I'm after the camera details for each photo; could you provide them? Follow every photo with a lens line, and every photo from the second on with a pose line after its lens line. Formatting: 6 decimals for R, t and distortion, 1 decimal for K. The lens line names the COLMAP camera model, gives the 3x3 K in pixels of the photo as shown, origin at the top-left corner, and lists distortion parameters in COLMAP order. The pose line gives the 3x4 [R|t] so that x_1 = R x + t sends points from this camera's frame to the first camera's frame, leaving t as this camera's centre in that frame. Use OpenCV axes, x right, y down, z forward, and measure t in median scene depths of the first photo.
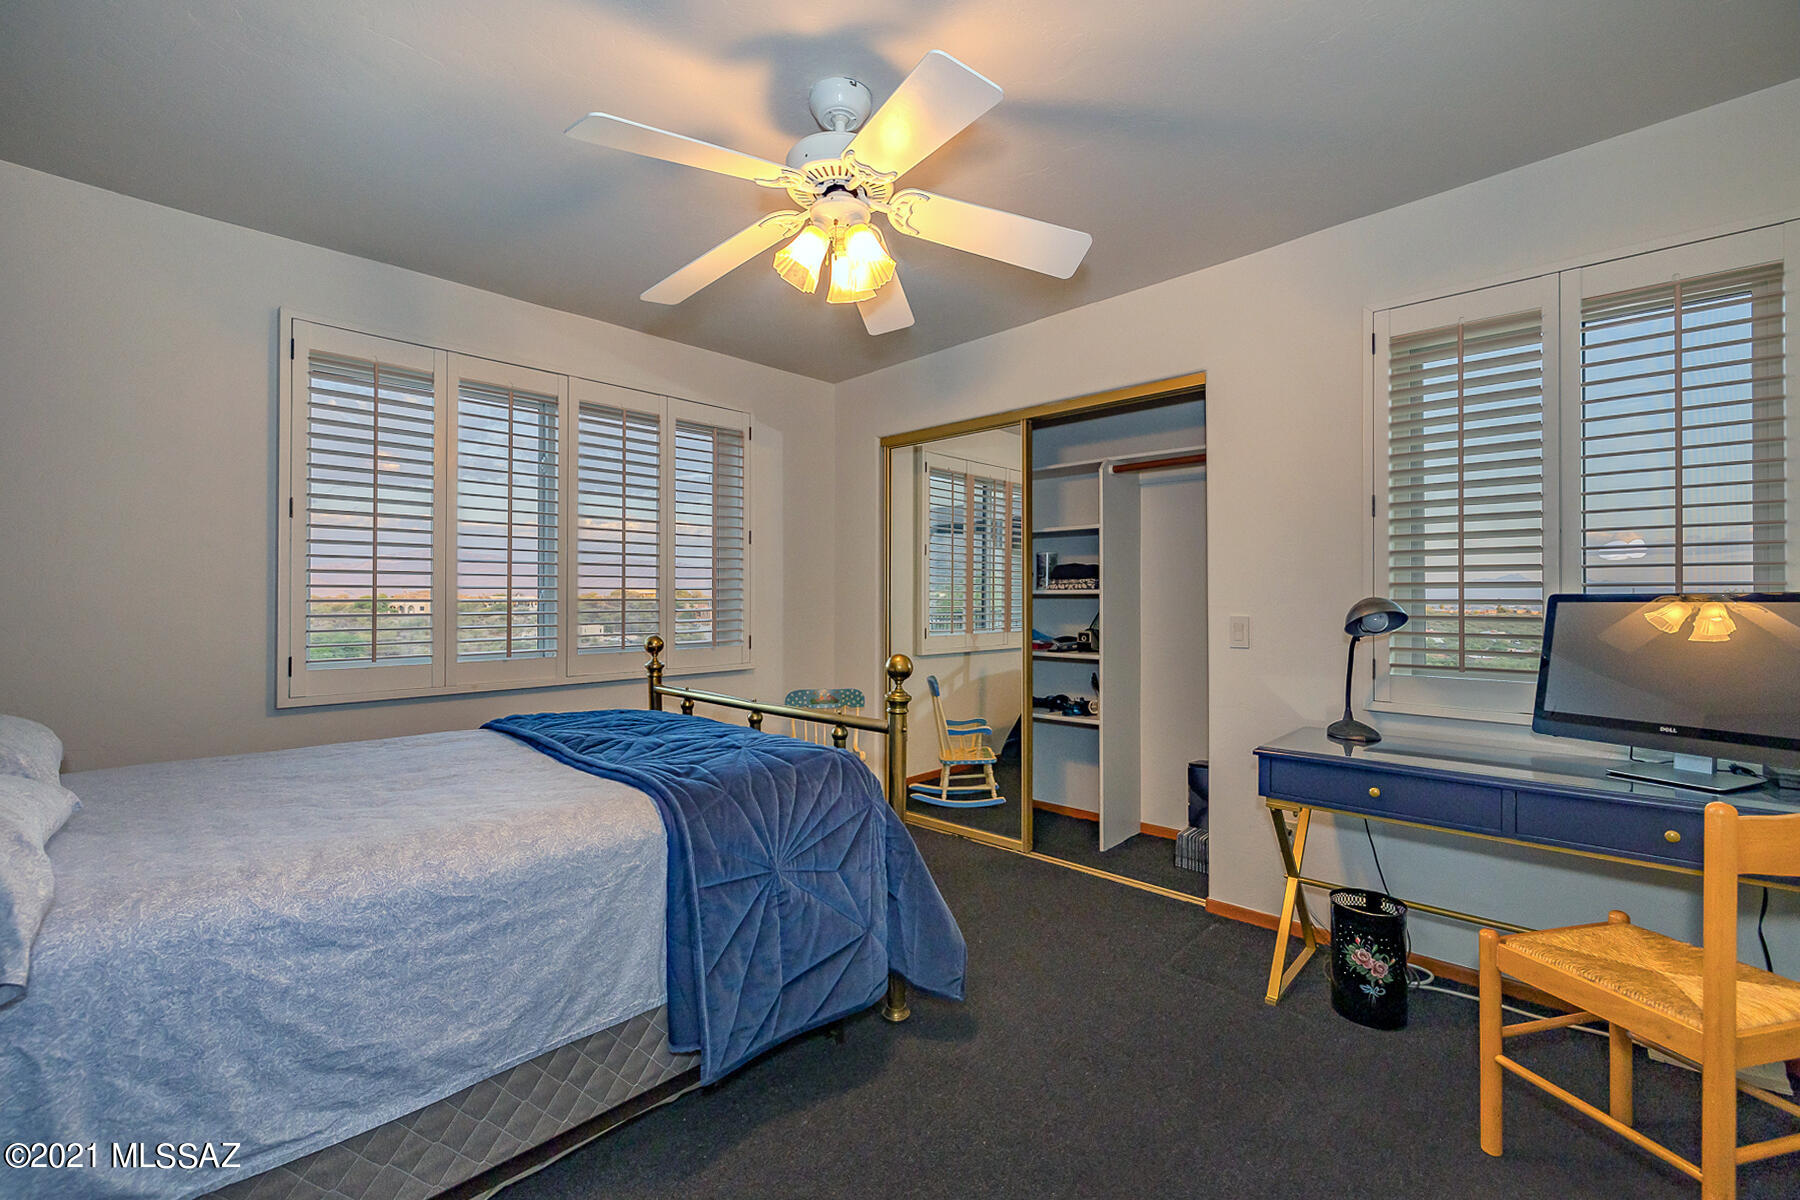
lens RADIAL K [[783.5, 0, 908.7], [0, 783.5, 601.7], [0, 0, 1]] dist [0.002827, -0.000897]
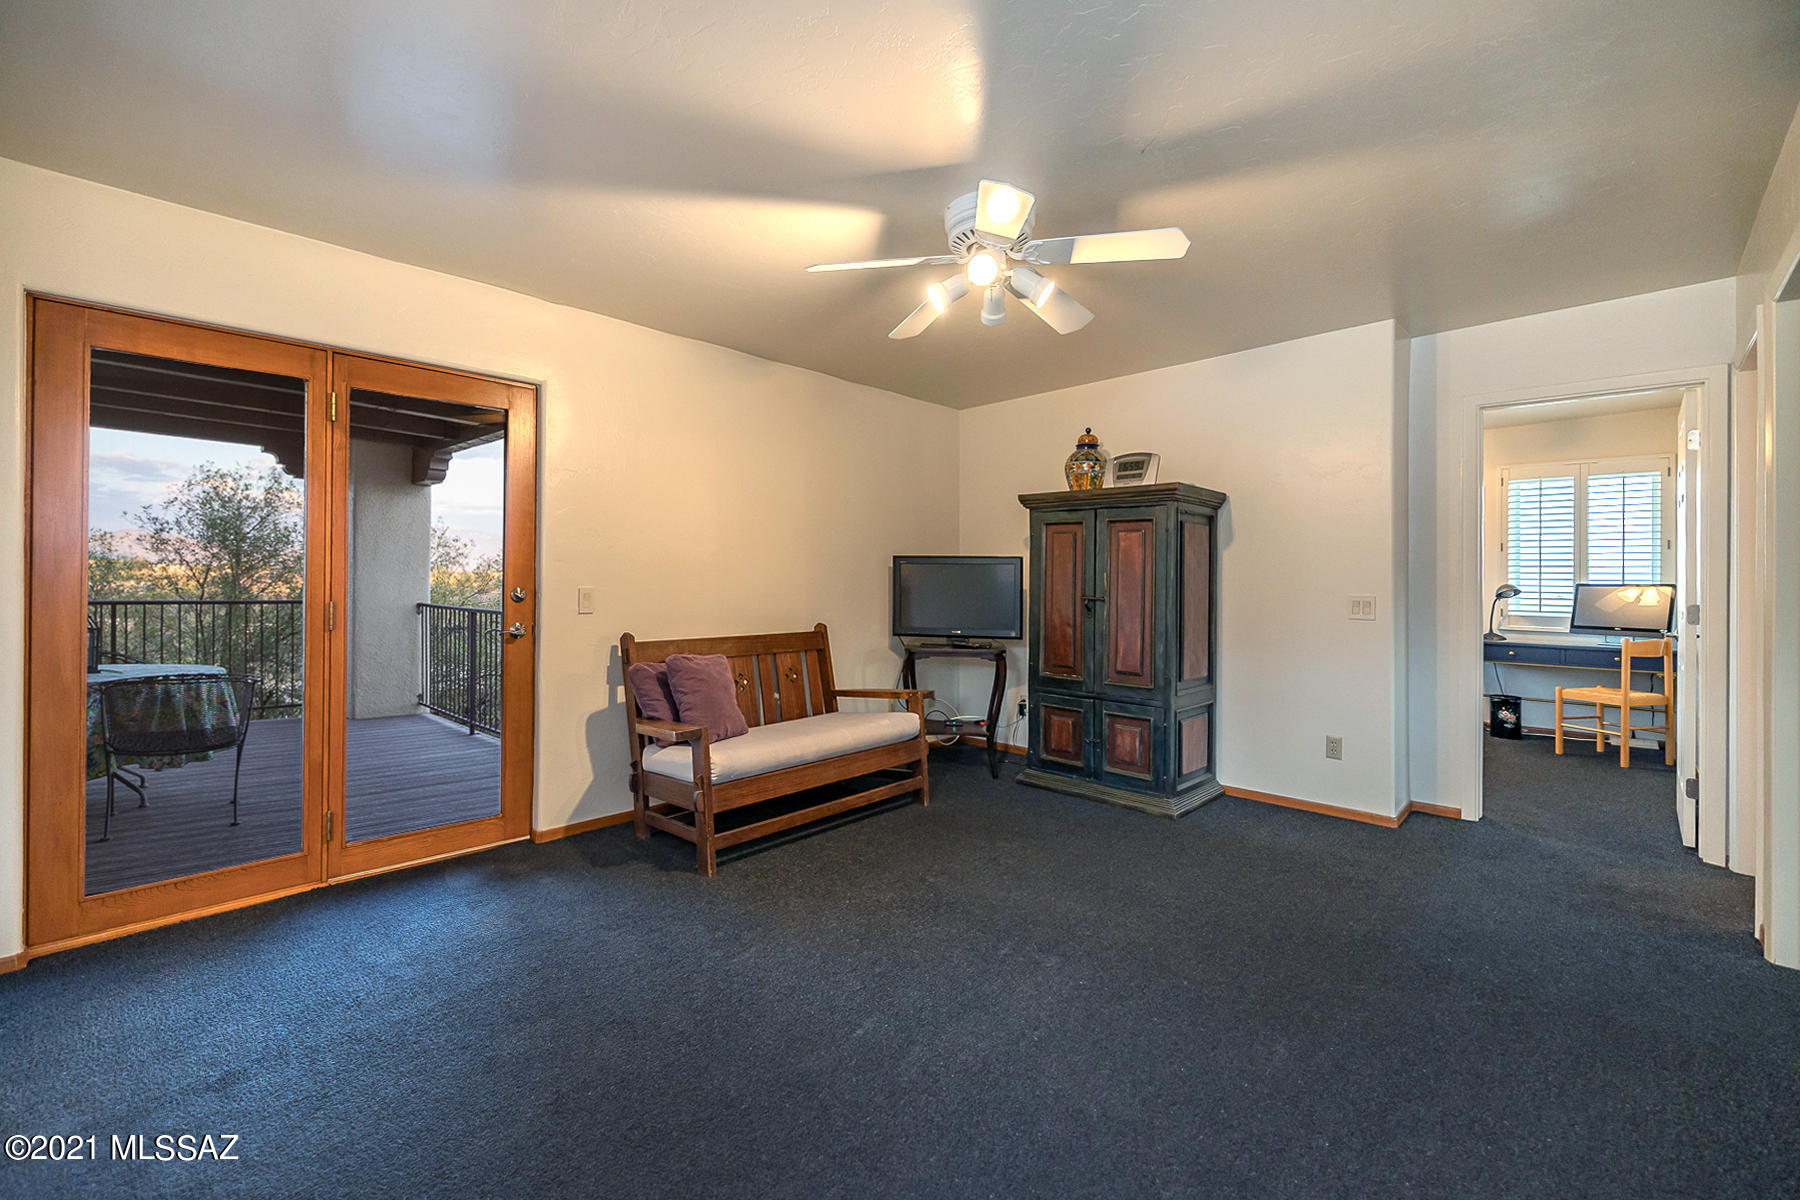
lens RADIAL K [[758.5, 0, 889.7], [0, 758.5, 581.8], [0, 0, 1]] dist [0.003485, 0.000262]
pose [[0.999558, 0.011807, -0.027278, -1.492922], [-0.011800, 0.999930, 0.000407, 0.011597], [0.027281, -0.000085, 0.999628, -1.705169]]
